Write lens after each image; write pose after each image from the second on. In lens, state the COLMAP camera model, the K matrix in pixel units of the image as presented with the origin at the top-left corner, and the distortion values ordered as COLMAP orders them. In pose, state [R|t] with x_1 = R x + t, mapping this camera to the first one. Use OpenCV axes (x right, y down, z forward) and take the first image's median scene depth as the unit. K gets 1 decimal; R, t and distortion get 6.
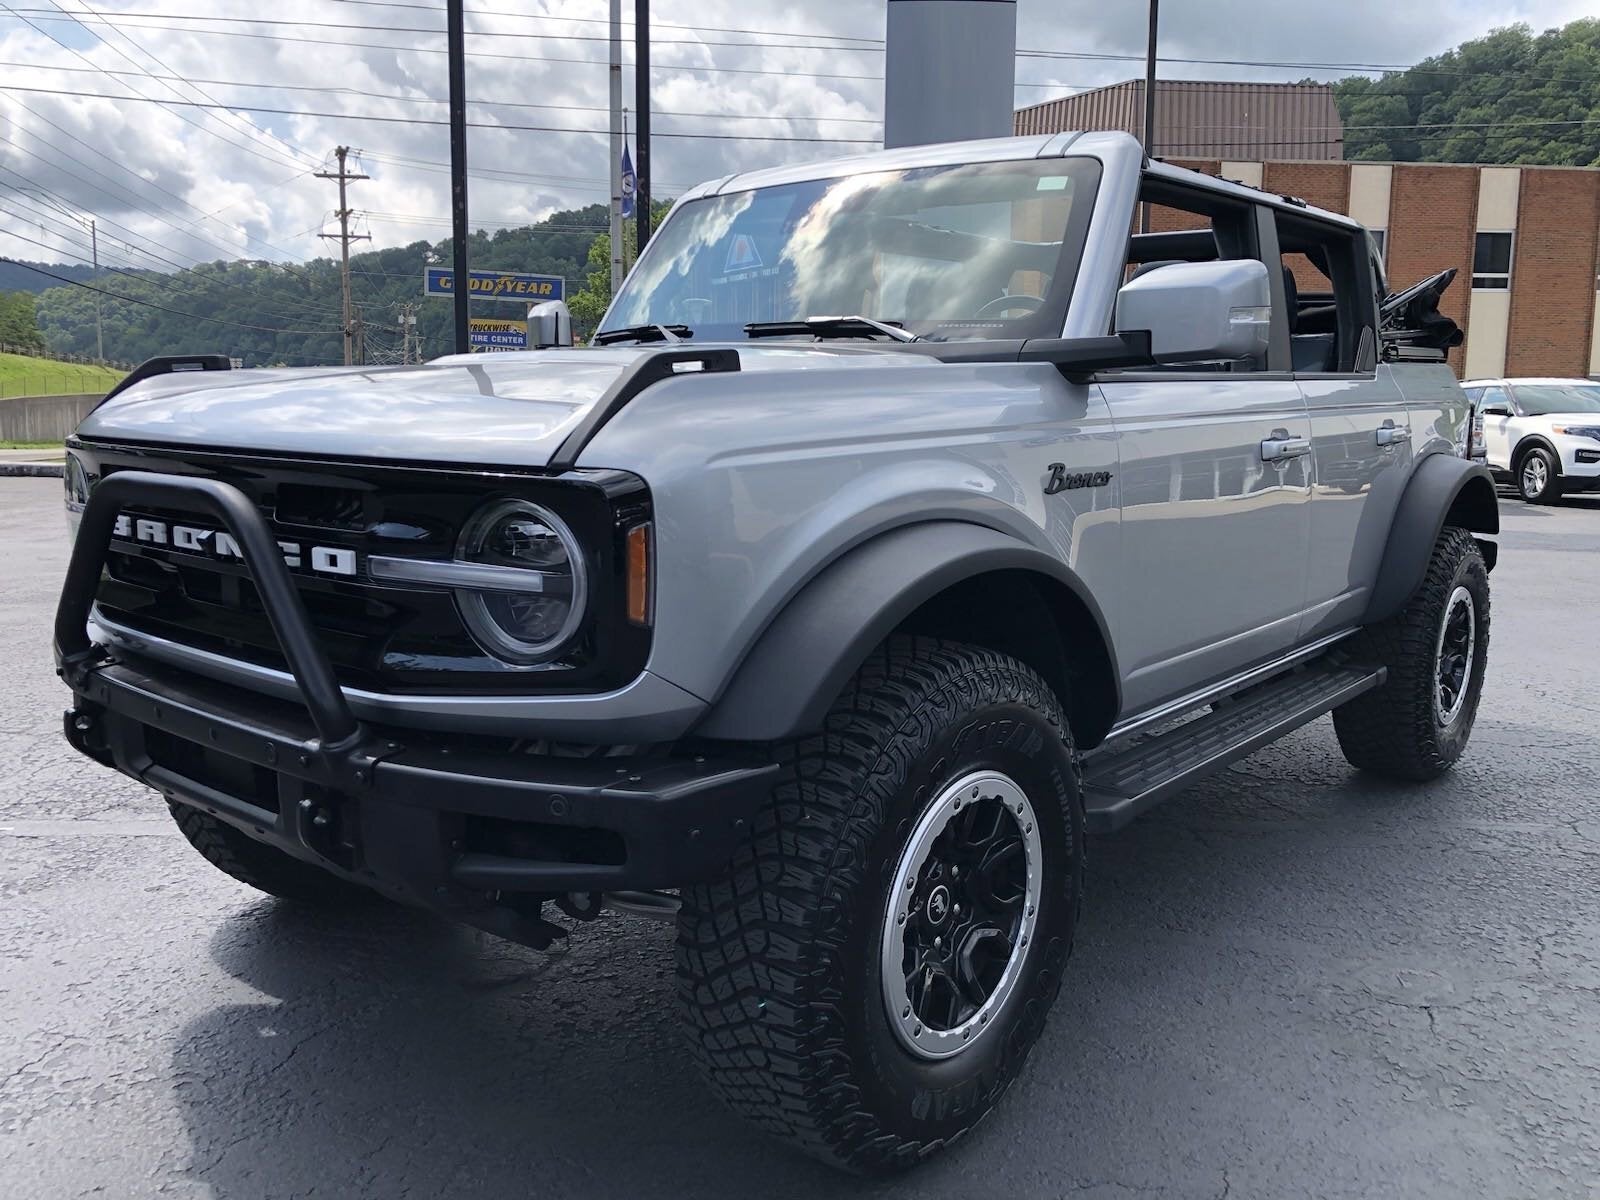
lens RADIAL K [[1317.0, 0, 806.1], [0, 1317.0, 599.1], [0, 0, 1]] dist [0.031465, -0.009390]
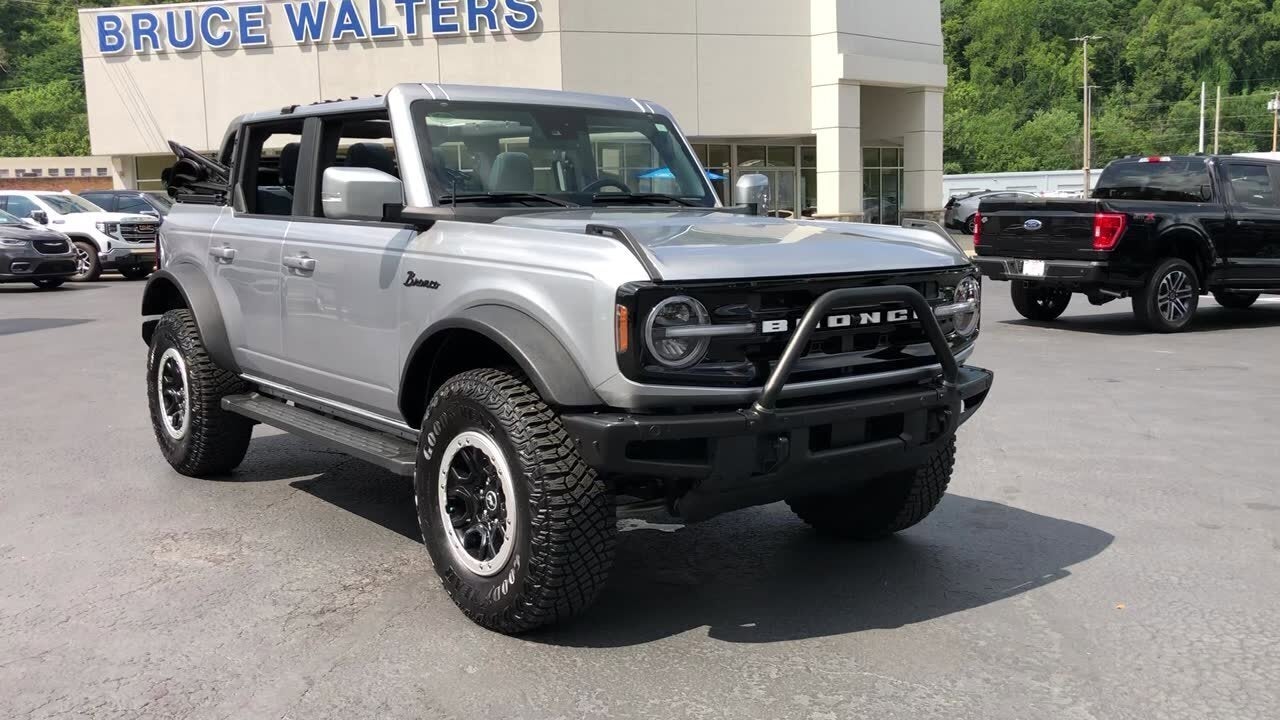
lens RADIAL K [[1209.4, 0, 645.5], [0, 1209.4, 355.0], [0, 0, 1]] dist [0.026265, 0.018849]
pose [[0.194777, -0.135584, 0.971431, -0.260595], [0.155929, 0.982085, 0.105806, -0.026554], [-0.968374, 0.130865, 0.212429, 0.105419]]
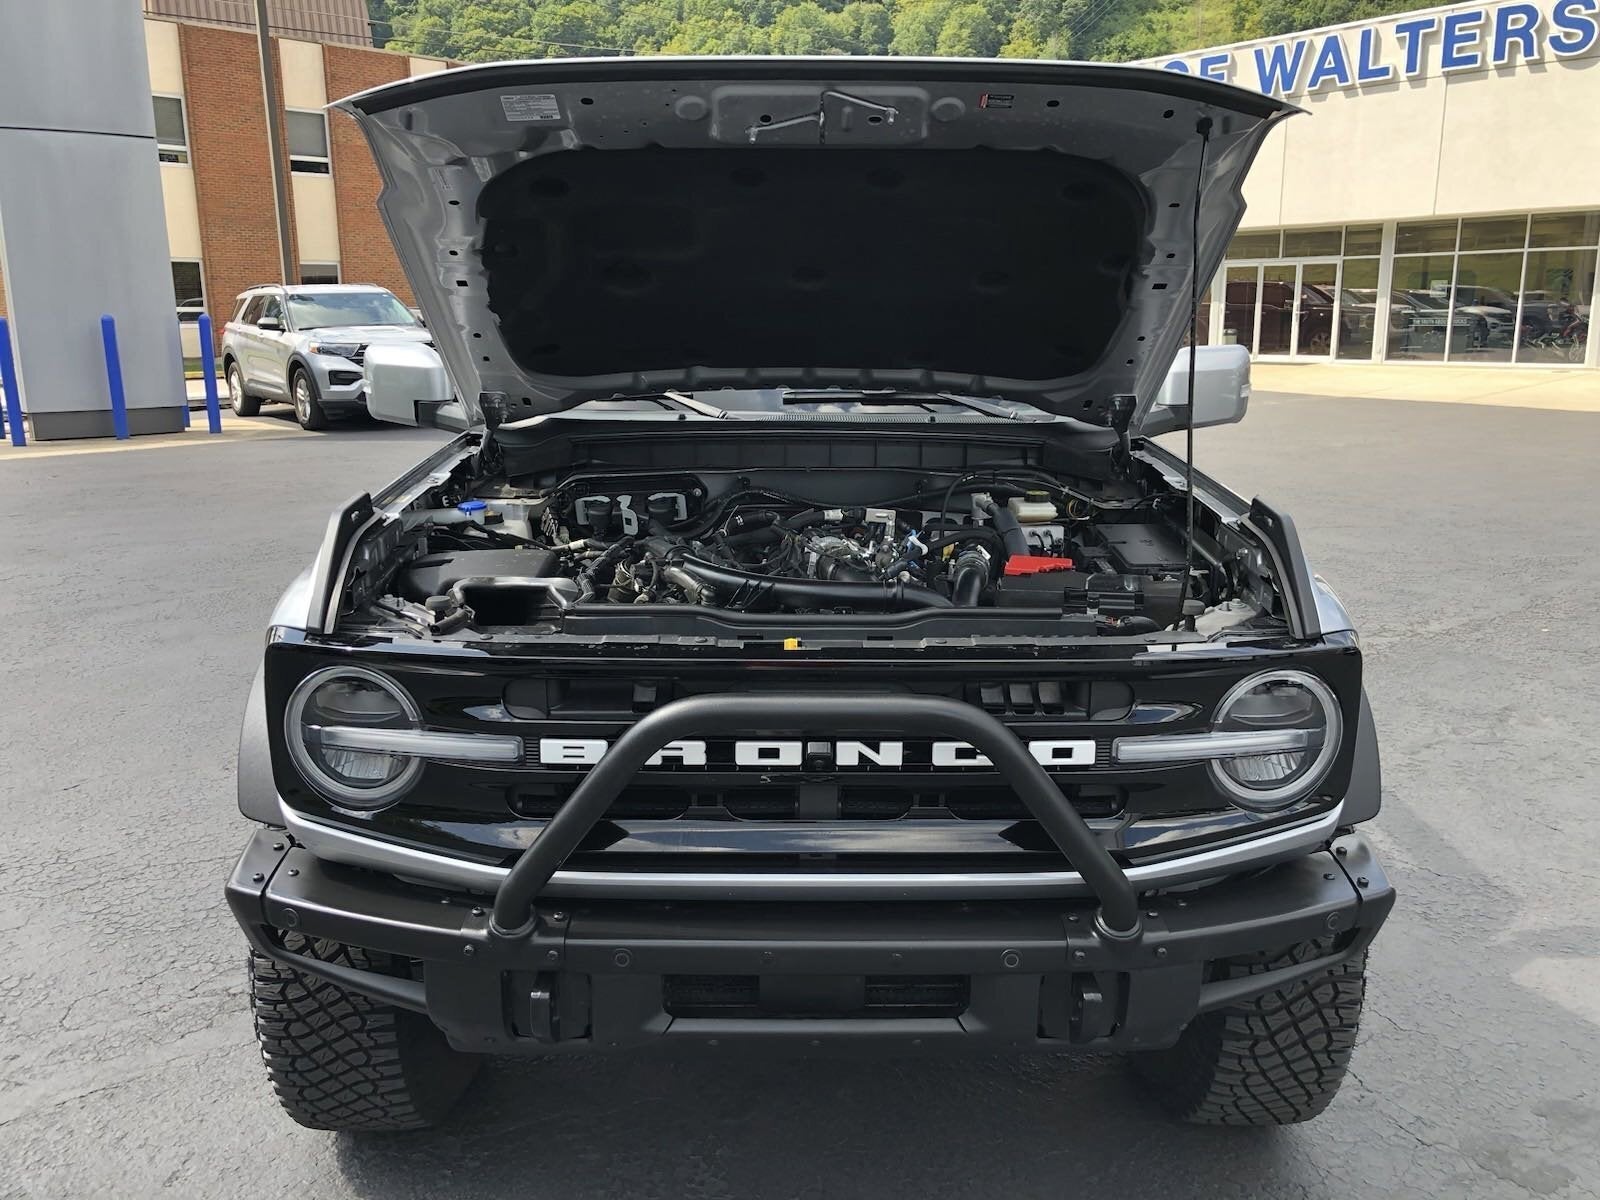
lens RADIAL K [[1333.0, 0, 804.3], [0, 1333.0, 583.9], [0, 0, 1]] dist [0.044559, -0.043237]
pose [[0.754288, -0.151700, 0.638777, -0.115376], [0.101640, 0.988191, 0.114661, -0.029643], [-0.648628, -0.021562, 0.760800, 0.037233]]
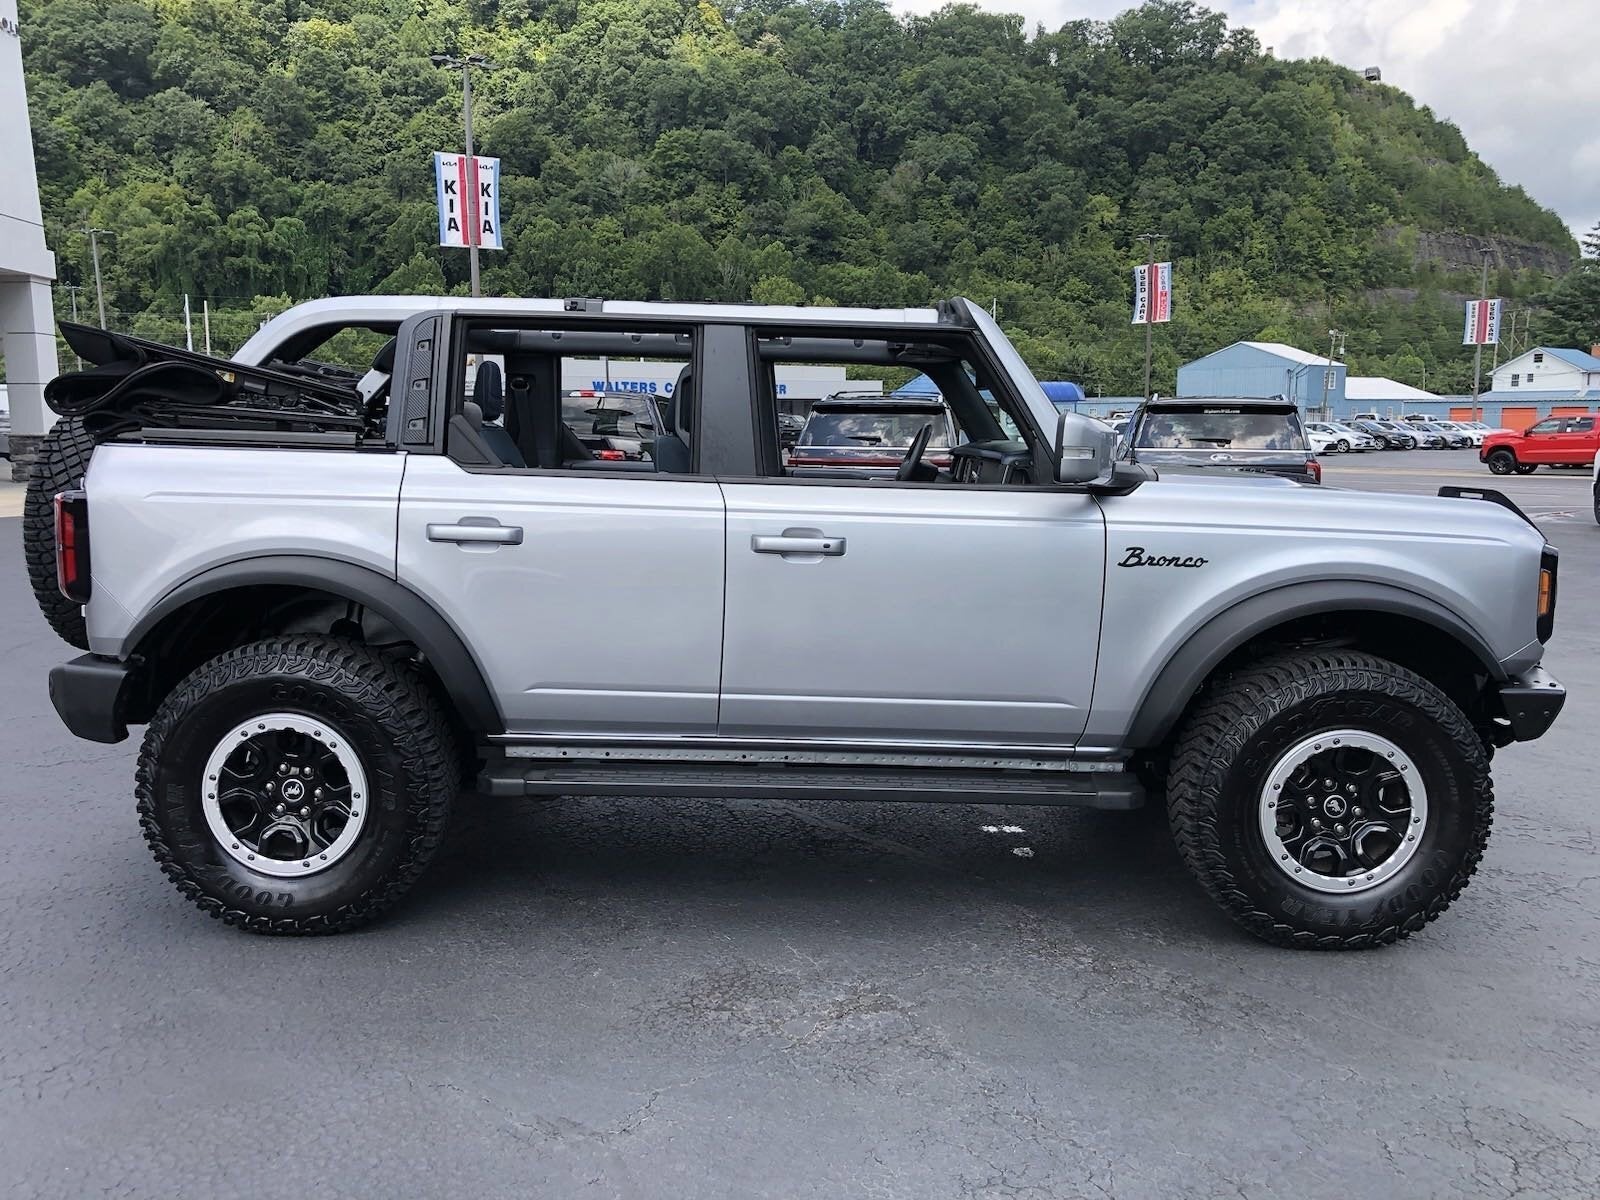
lens RADIAL K [[1317.0, 0, 806.1], [0, 1317.0, 599.1], [0, 0, 1]] dist [0.031465, -0.009390]
pose [[-0.633404, -0.117893, 0.764788, -0.161183], [0.097274, 0.968356, 0.229836, -0.068134], [-0.767683, 0.219973, -0.601893, 0.358473]]
